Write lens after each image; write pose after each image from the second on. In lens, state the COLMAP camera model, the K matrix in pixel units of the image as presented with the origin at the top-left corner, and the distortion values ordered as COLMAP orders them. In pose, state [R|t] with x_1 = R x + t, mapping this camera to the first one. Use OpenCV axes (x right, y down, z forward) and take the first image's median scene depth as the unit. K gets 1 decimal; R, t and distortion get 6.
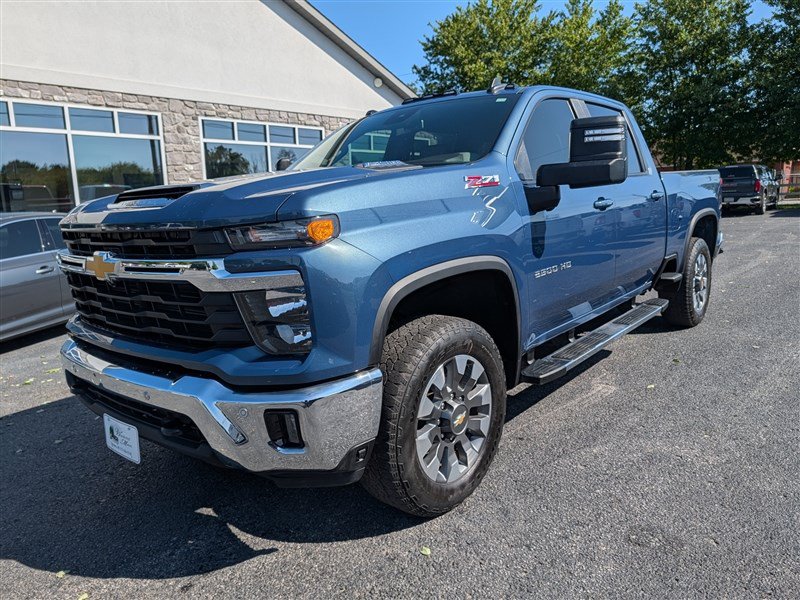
lens RADIAL K [[595.0, 0, 400.0], [0, 595.0, 300.0], [0, 0, 1]] dist [0.016567, -0.005606]
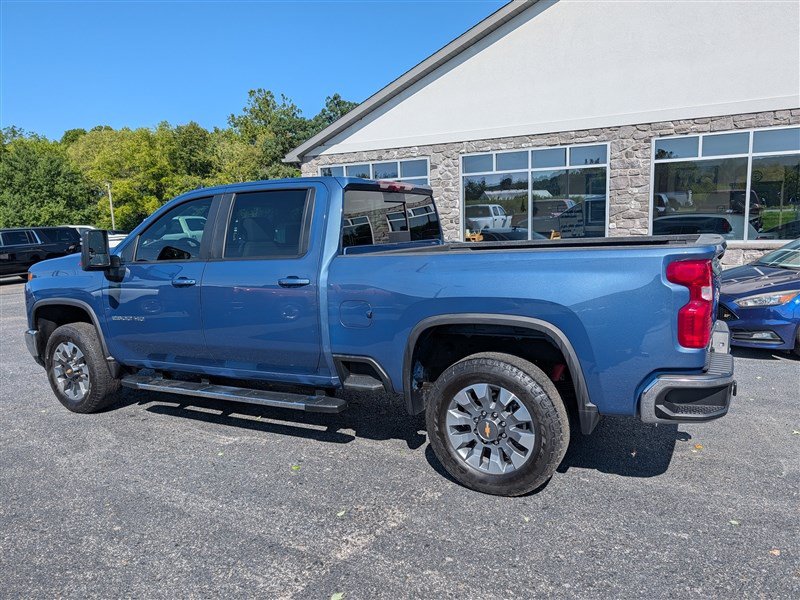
lens RADIAL K [[591.6, 0, 400.0], [0, 591.6, 300.0], [0, 0, 1]] dist [0.019486, -0.005034]
pose [[0.176791, 0.168072, -0.969792, 1.130601], [-0.137434, 0.979875, 0.144766, -0.255873], [0.974606, 0.107689, 0.196332, 0.845334]]
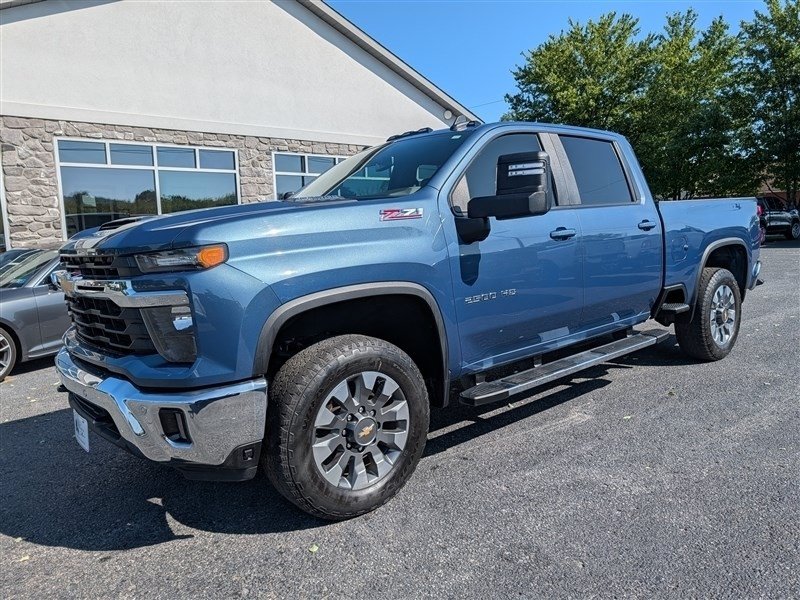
lens RADIAL K [[595.0, 0, 400.0], [0, 595.0, 300.0], [0, 0, 1]] dist [0.016567, -0.005606]
pose [[0.985232, 0.021642, -0.169851, 0.160689], [-0.029152, 0.998699, -0.041847, 0.002194], [0.168724, 0.046181, 0.984581, -0.032758]]
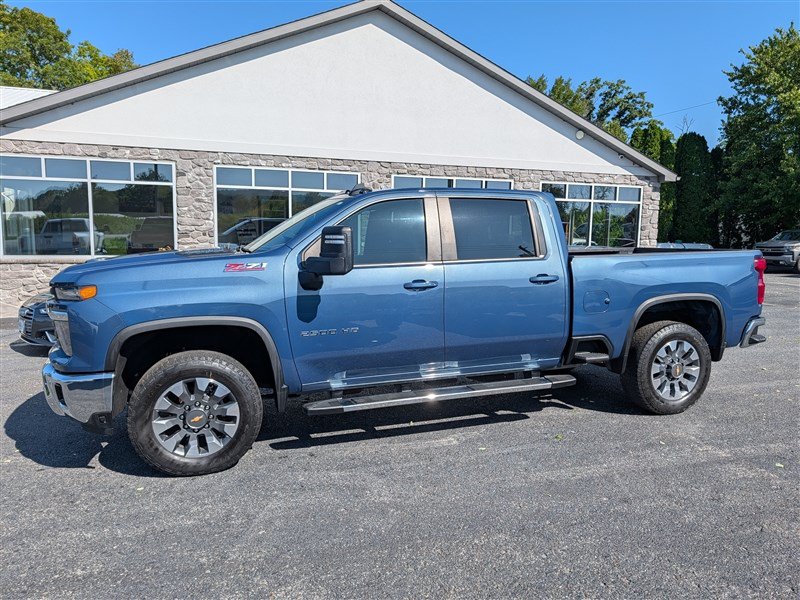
lens RADIAL K [[596.2, 0, 400.0], [0, 596.2, 300.0], [0, 0, 1]] dist [0.022010, -0.003955]
pose [[0.858288, 0.104668, -0.502380, 0.619101], [-0.128988, 0.991550, -0.013785, -0.073250], [0.496692, 0.076632, 0.864537, -0.054529]]
